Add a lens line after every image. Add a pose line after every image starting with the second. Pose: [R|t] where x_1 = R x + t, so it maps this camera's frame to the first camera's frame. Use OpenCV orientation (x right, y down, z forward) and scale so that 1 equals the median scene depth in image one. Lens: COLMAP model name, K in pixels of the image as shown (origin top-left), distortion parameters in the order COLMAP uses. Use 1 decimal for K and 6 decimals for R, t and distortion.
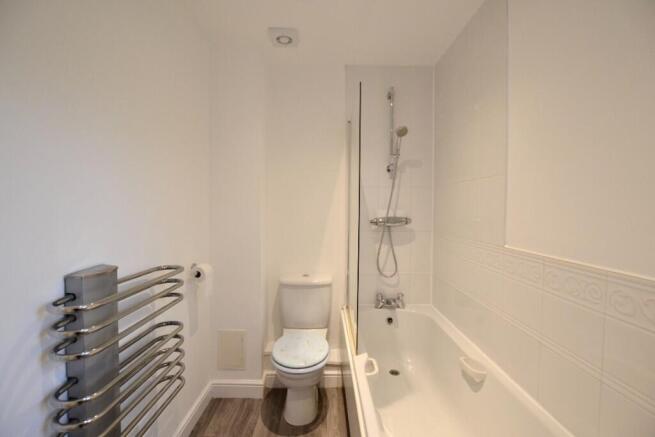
lens RADIAL K [[292.7, 0, 327.5], [0, 292.7, 218.5], [0, 0, 1]] dist [-0.000847, -0.000192]
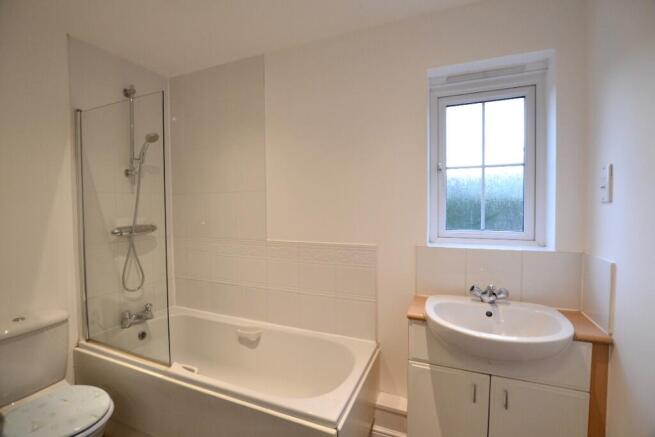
lens RADIAL K [[292.7, 0, 327.5], [0, 292.7, 218.5], [0, 0, 1]] dist [-0.000847, -0.000192]
pose [[0.410009, -0.043480, 0.911045, -0.376626], [0.042893, 0.998677, 0.028358, -0.026255], [-0.911072, 0.027451, 0.411331, 0.064901]]
